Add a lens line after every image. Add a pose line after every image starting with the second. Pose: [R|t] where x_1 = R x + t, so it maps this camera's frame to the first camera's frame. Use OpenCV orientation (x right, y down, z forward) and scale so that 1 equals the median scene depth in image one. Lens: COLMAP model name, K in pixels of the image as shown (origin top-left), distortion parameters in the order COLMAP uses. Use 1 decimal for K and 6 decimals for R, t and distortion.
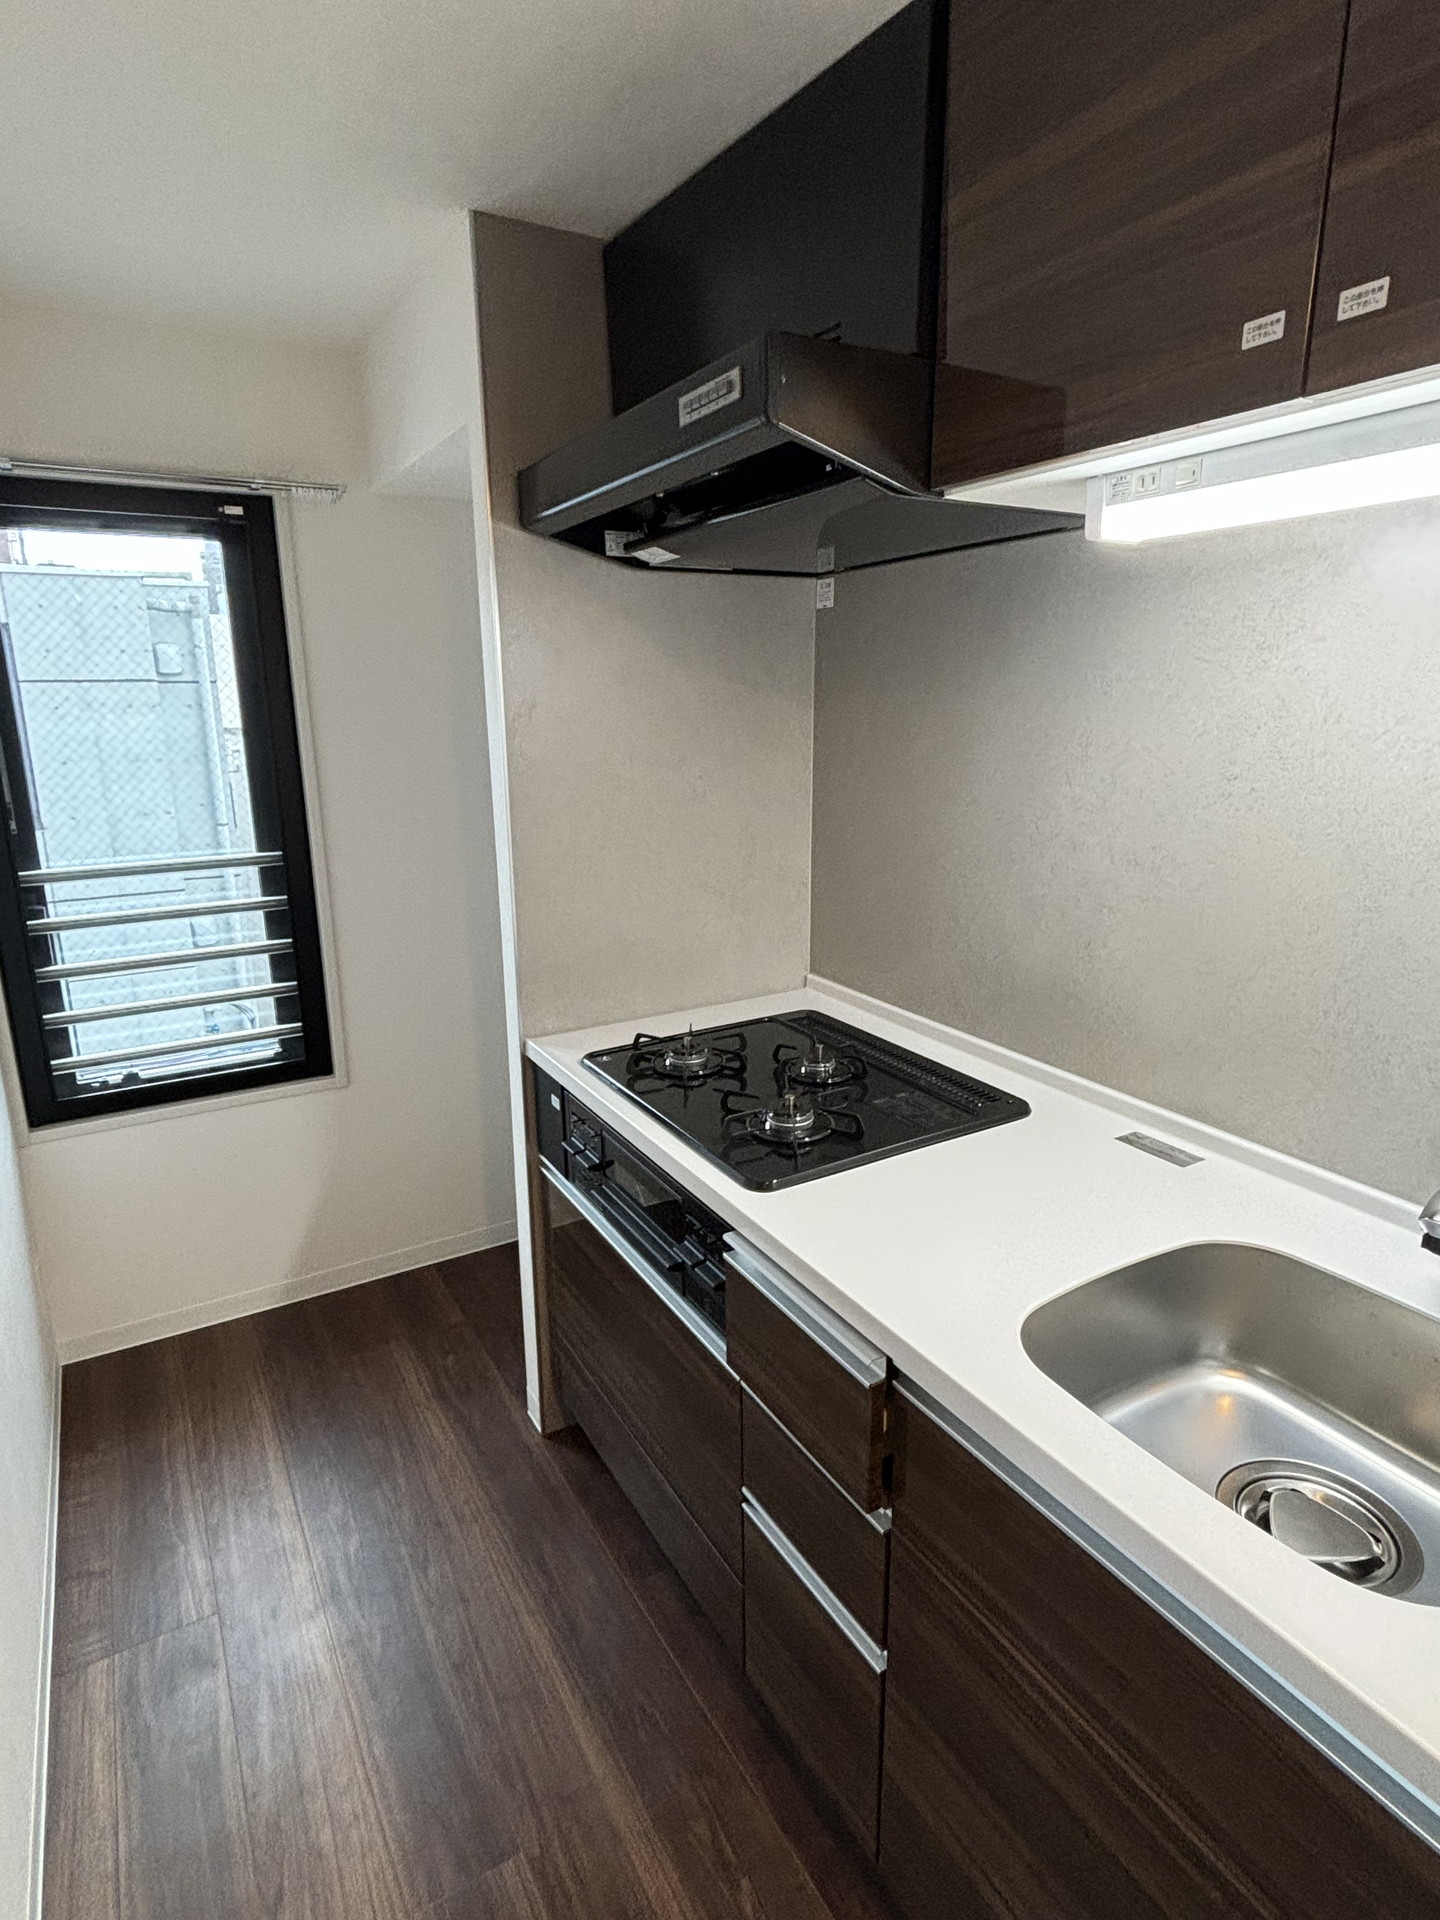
lens RADIAL K [[1039.5, 0, 721.7], [0, 1039.5, 962.6], [0, 0, 1]] dist [0.003361, -0.004593]
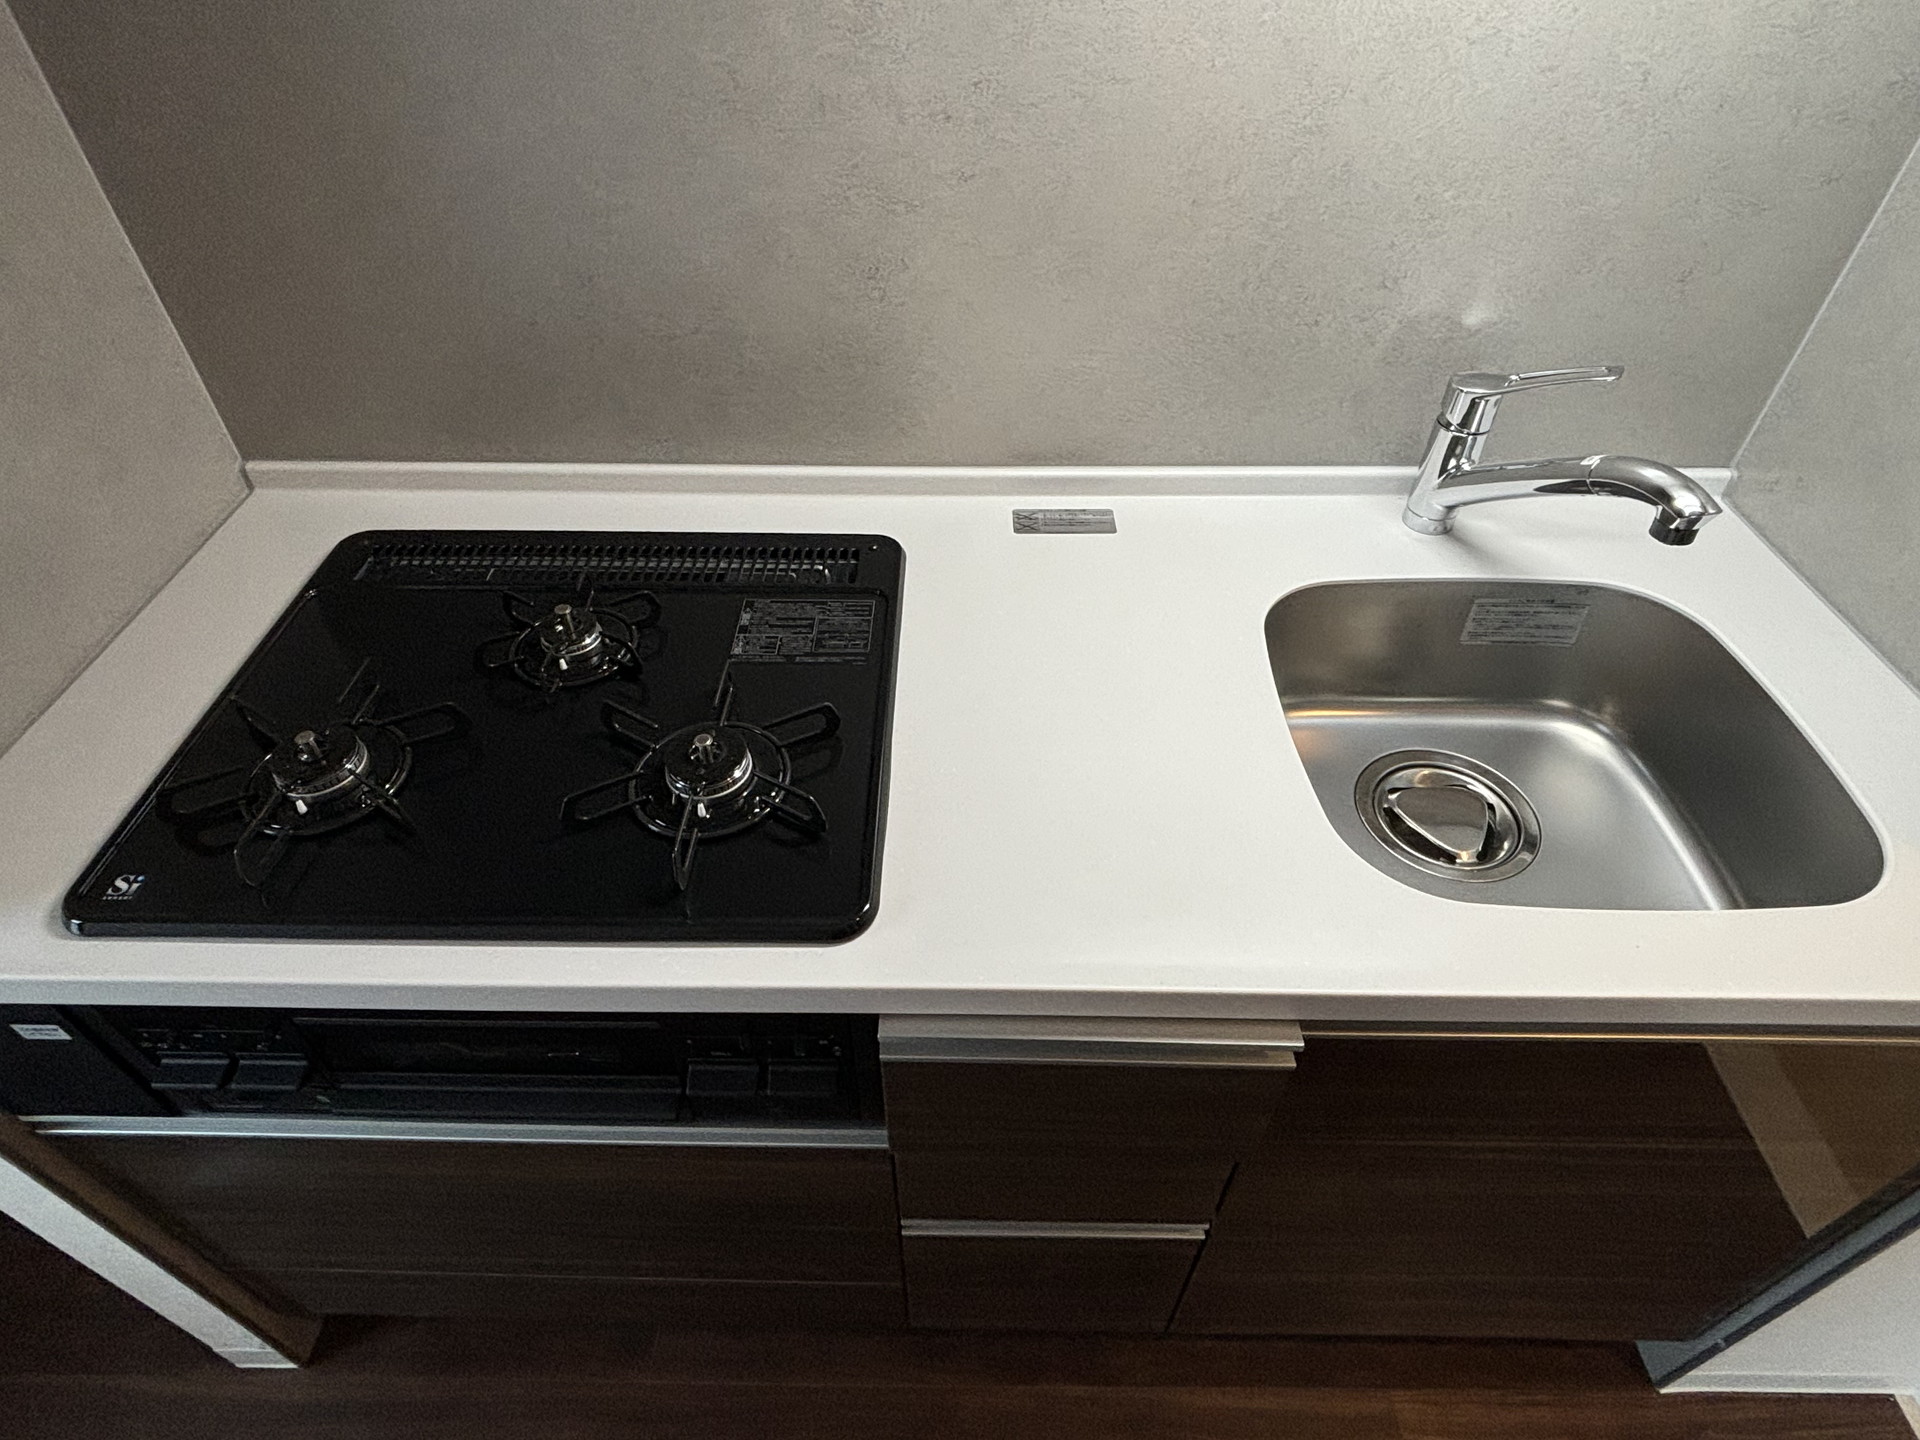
lens RADIAL K [[1039.5, 0, 952.3], [0, 1039.5, 717.5], [0, 0, 1]] dist [0.003361, -0.004593]
pose [[0.523089, -0.574636, 0.629421, -0.196573], [0.213334, 0.803287, 0.556074, -0.150642], [-0.825146, -0.156599, 0.542780, 0.594604]]
